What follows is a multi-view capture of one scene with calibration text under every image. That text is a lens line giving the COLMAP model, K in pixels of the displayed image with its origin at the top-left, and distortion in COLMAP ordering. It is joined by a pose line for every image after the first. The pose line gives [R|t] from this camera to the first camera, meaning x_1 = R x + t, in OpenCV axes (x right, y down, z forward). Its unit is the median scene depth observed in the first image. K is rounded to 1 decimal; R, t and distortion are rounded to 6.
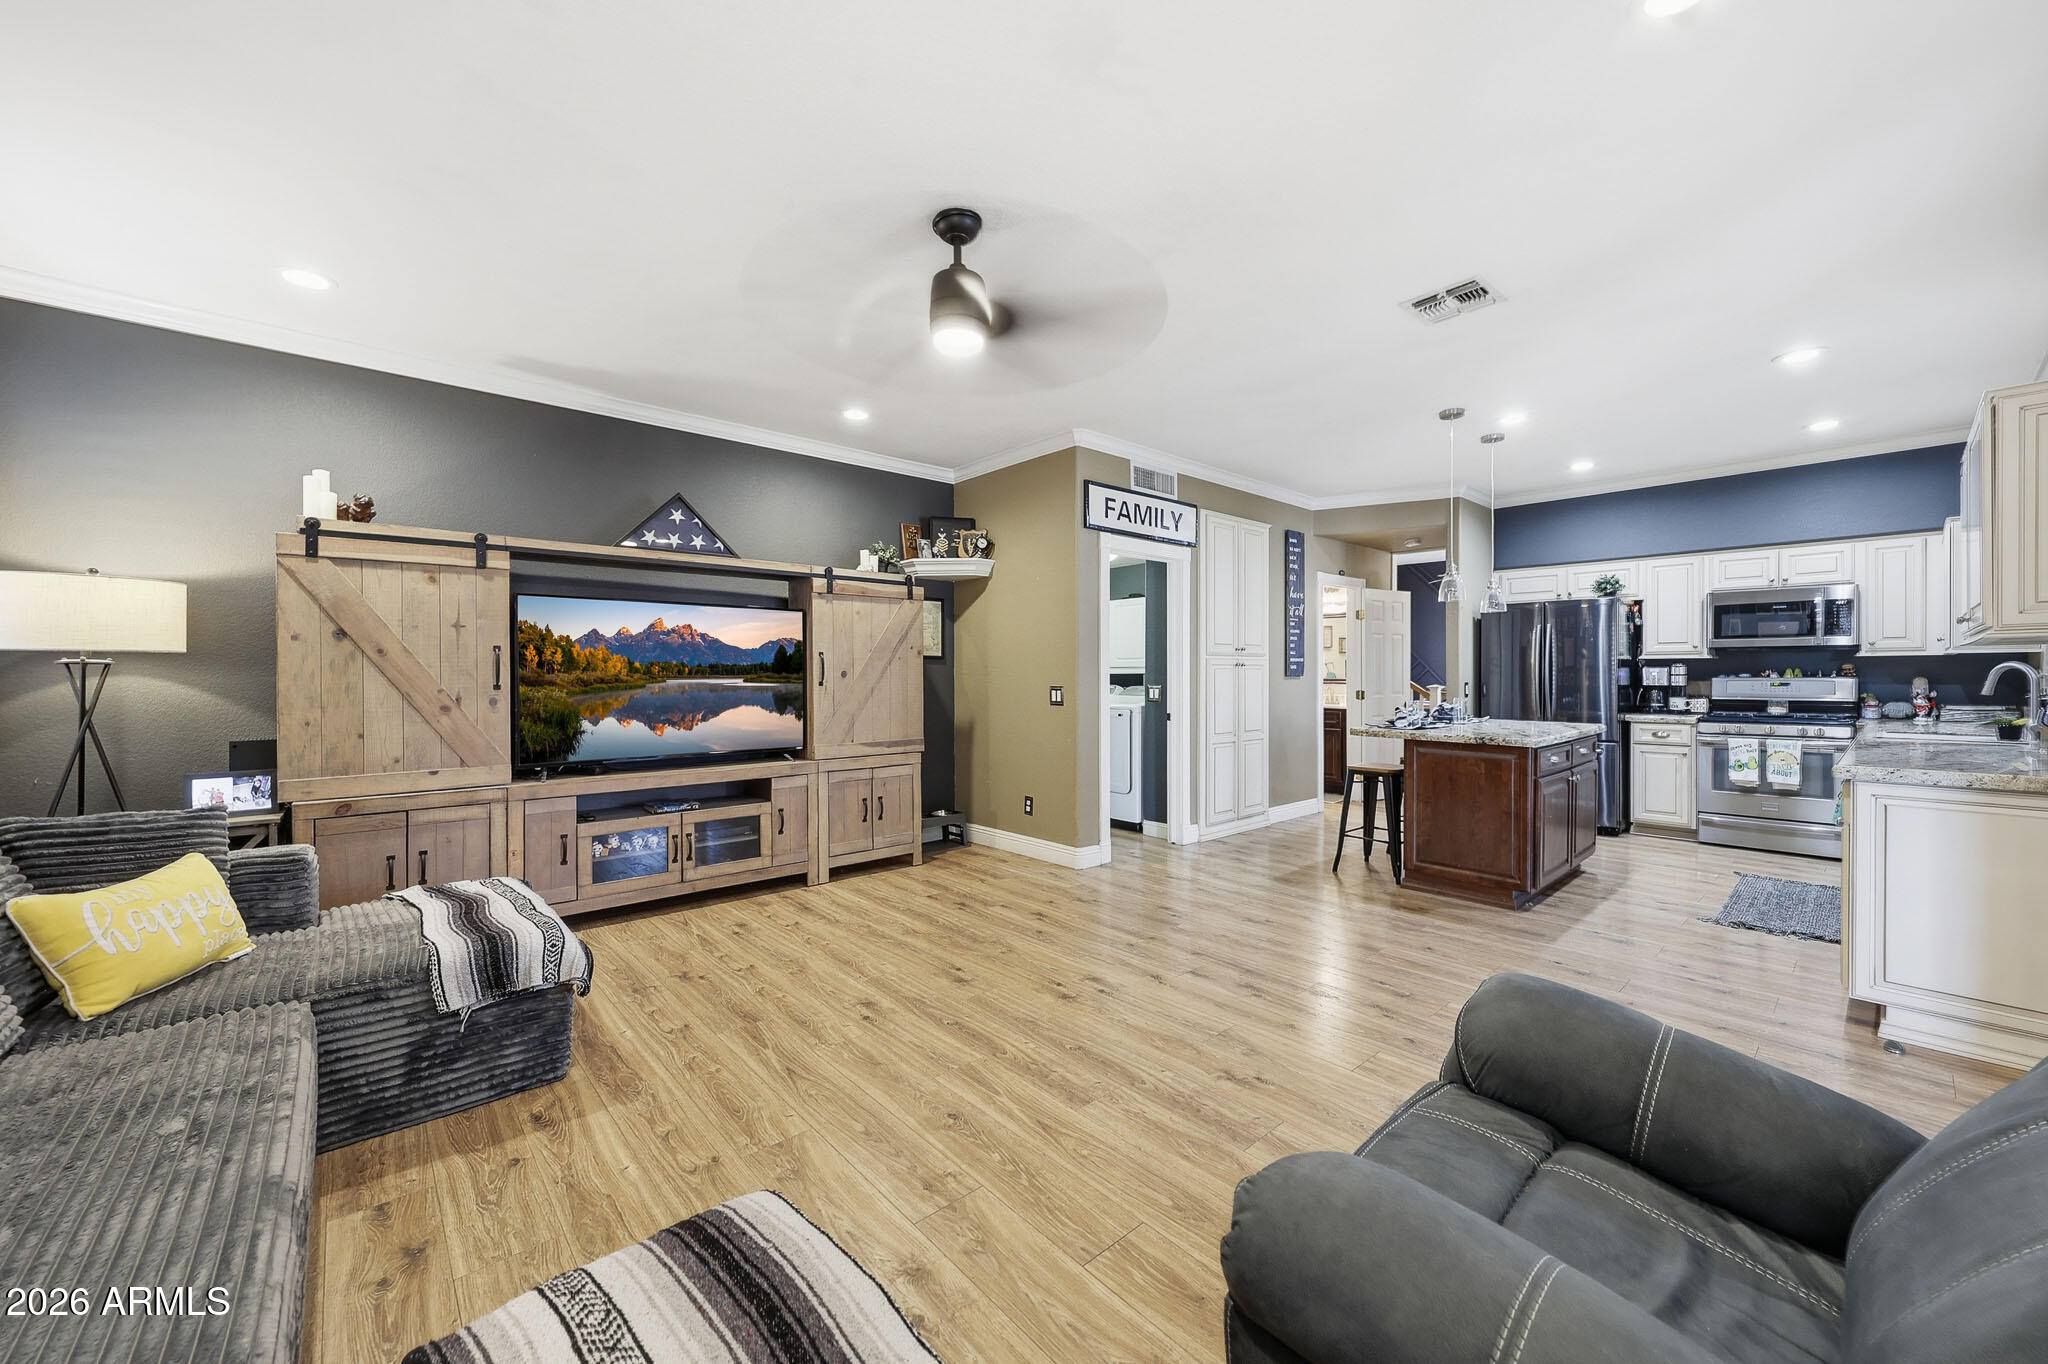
lens RADIAL K [[768.0, 0, 1021.7], [0, 768.0, 677.2], [0, 0, 1]] dist [0.001166, 0.000233]
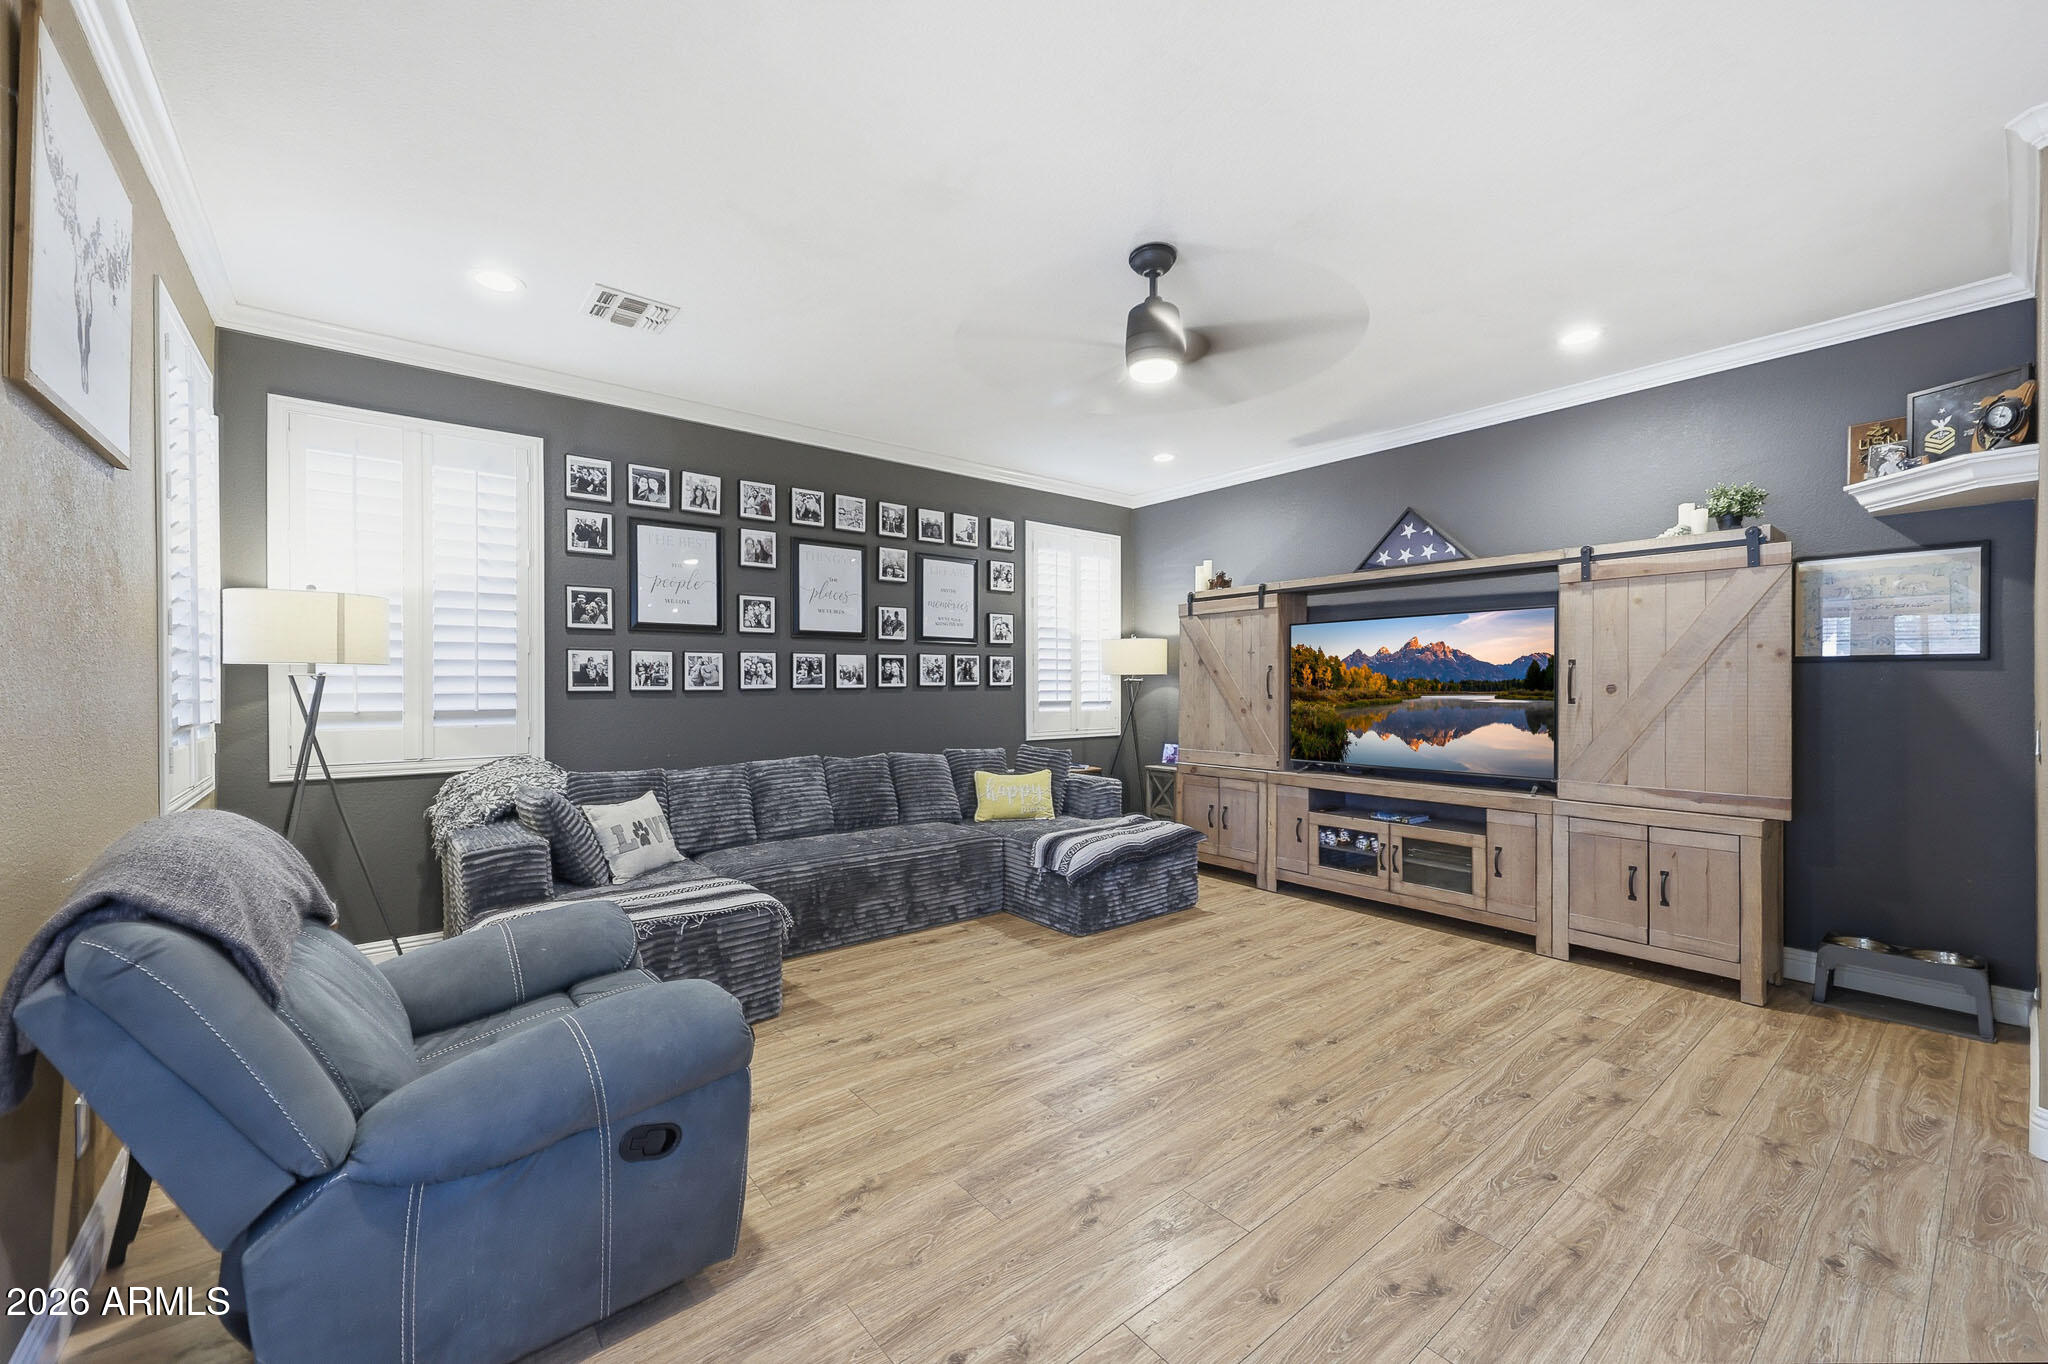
lens RADIAL K [[795.8, 0, 1016.3], [0, 795.8, 686.2], [0, 0, 1]] dist [0.001851, 0.000186]
pose [[-0.040155, 0.004998, -0.999181, 0.557542], [-0.002690, 0.999983, 0.005110, -0.008853], [0.999190, 0.002893, -0.040141, 0.479789]]
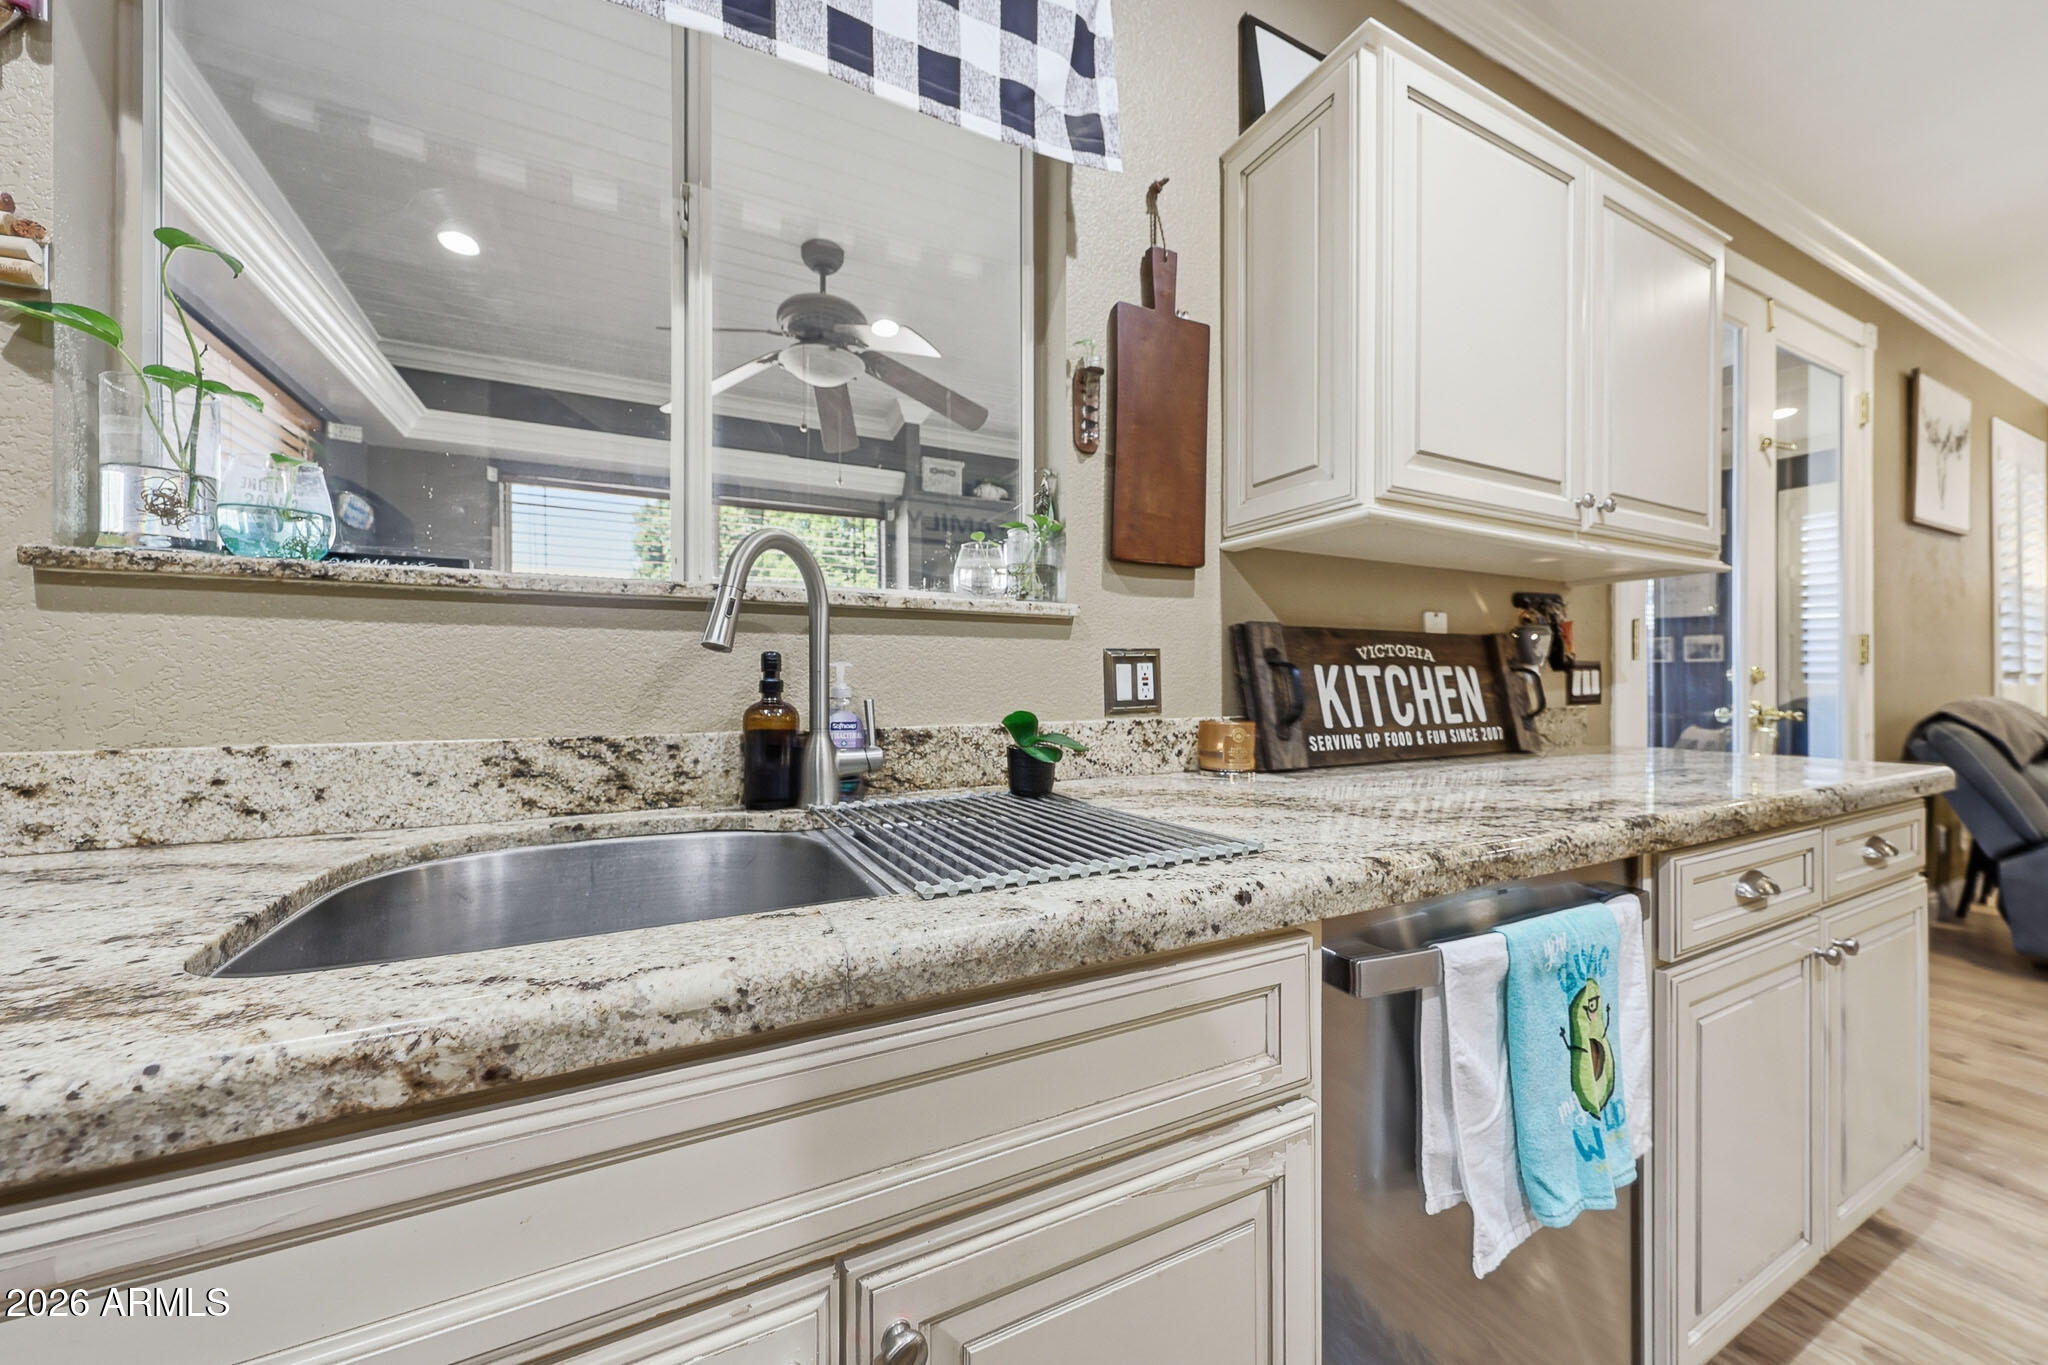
lens RADIAL K [[725.9, 0, 1018.9], [0, 725.9, 681.4], [0, 0, 1]] dist [0.001122, -0.000033]
pose [[-0.967460, 0.003775, 0.252995, 0.927402], [0.004309, 0.999990, 0.001555, 0.026935], [-0.252986, 0.002594, -0.967466, 0.987724]]
